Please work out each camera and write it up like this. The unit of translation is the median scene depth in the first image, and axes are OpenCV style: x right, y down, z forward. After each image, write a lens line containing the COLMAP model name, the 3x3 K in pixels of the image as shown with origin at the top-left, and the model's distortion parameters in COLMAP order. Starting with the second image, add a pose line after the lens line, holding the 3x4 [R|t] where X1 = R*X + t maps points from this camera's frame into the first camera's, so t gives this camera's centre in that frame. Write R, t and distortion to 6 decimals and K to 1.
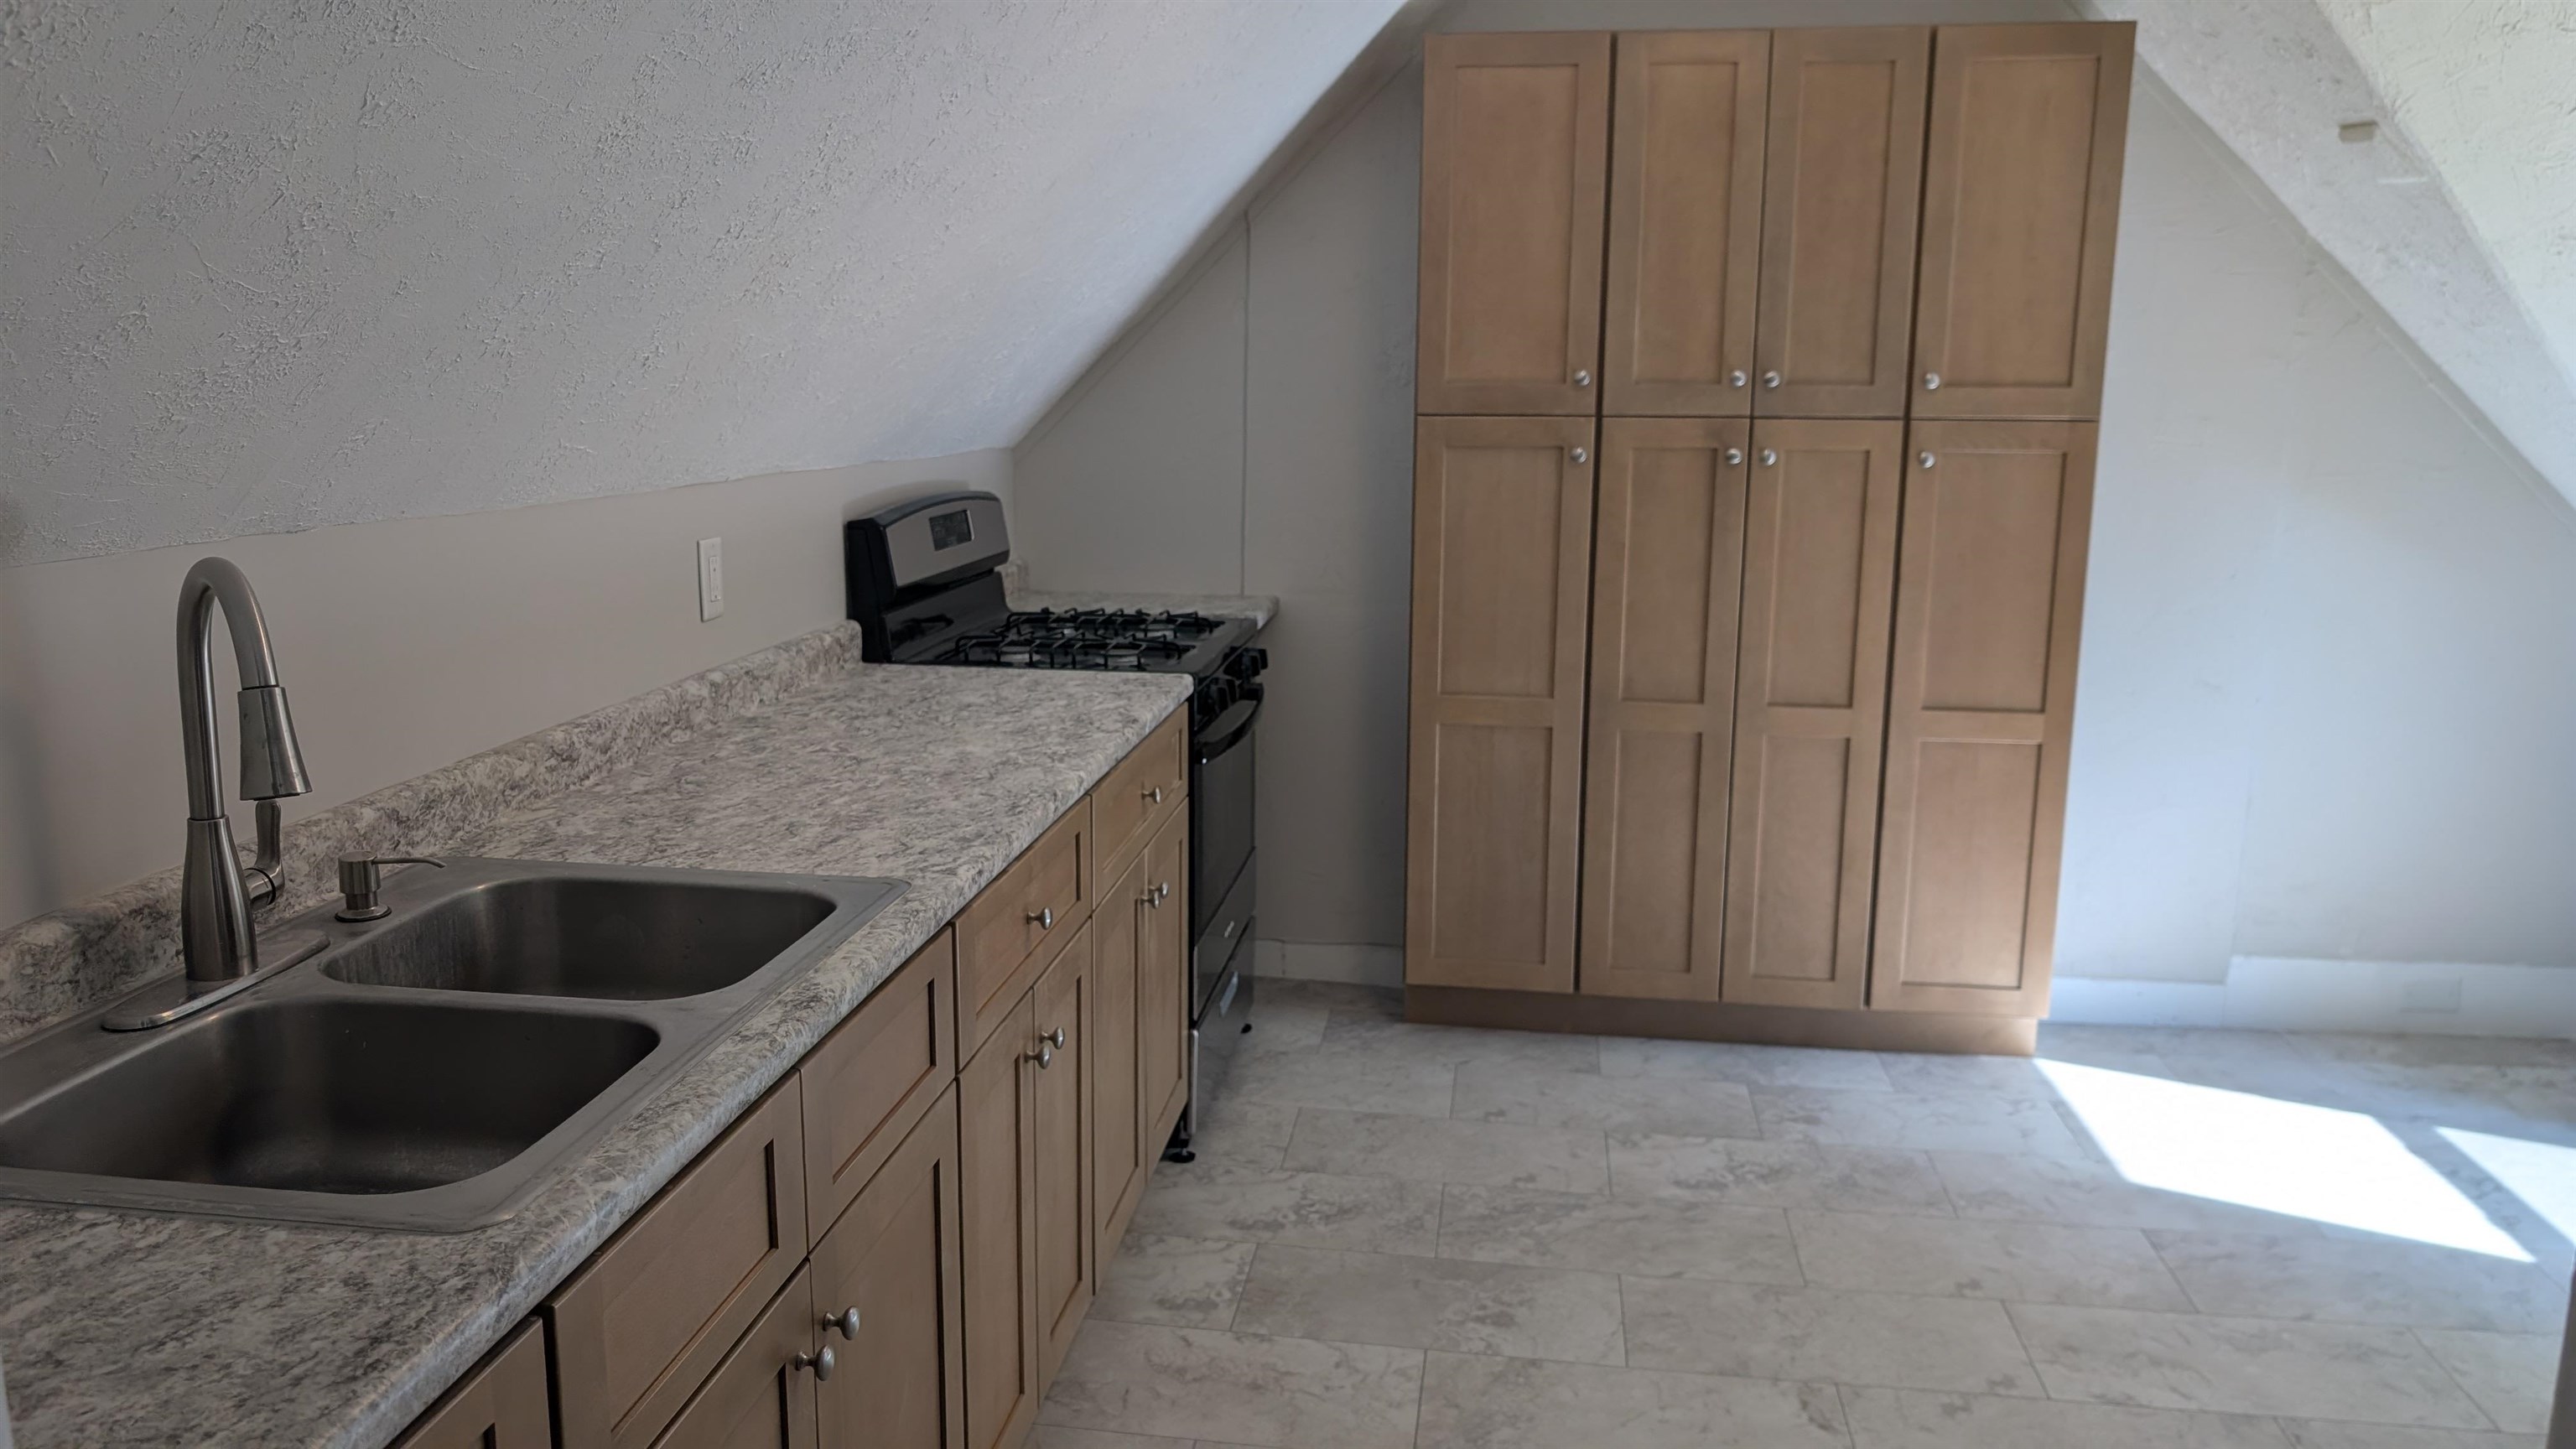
lens RADIAL K [[1886.7, 0, 1285.6], [0, 1886.7, 721.8], [0, 0, 1]] dist [0.001533, 0.000850]
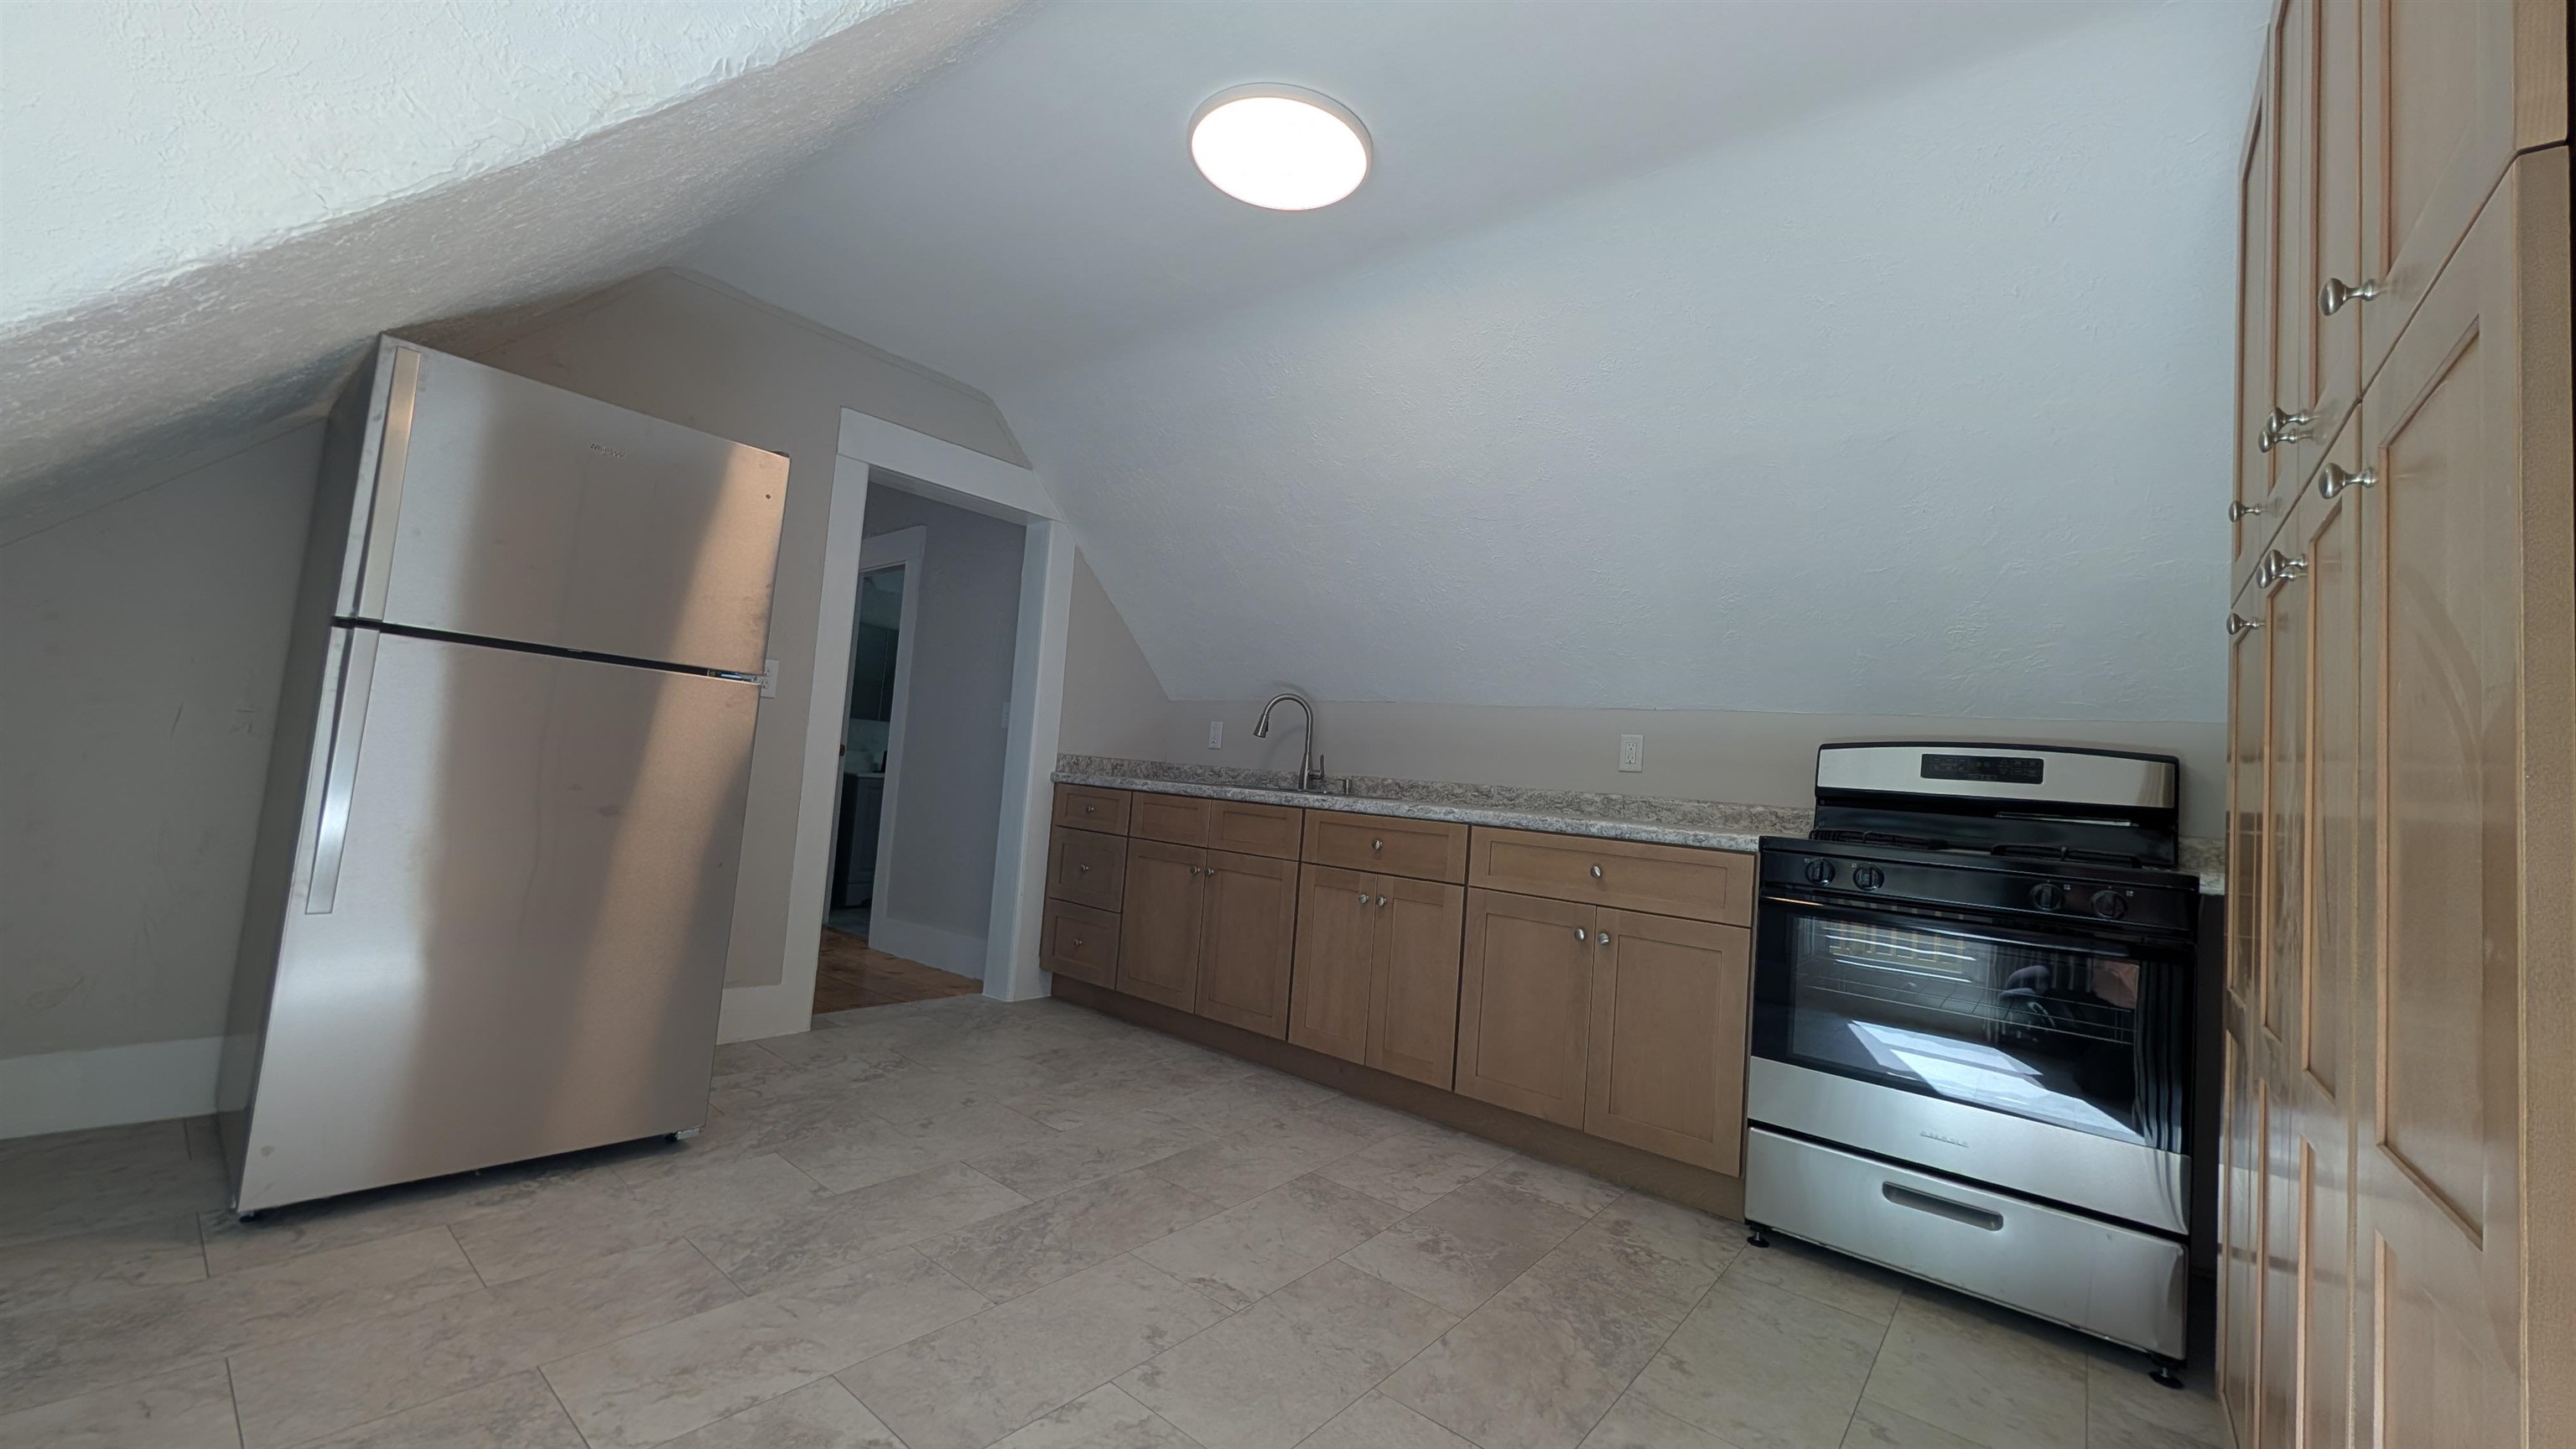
lens RADIAL K [[973.4, 0, 1286.9], [0, 973.4, 709.5], [0, 0, 1]] dist [-0.000563, 0.000105]
pose [[-0.517695, -0.106933, -0.848856, 0.777290], [-0.242388, 0.969840, 0.025653, -0.053863], [0.820512, 0.219033, -0.528001, 1.153230]]
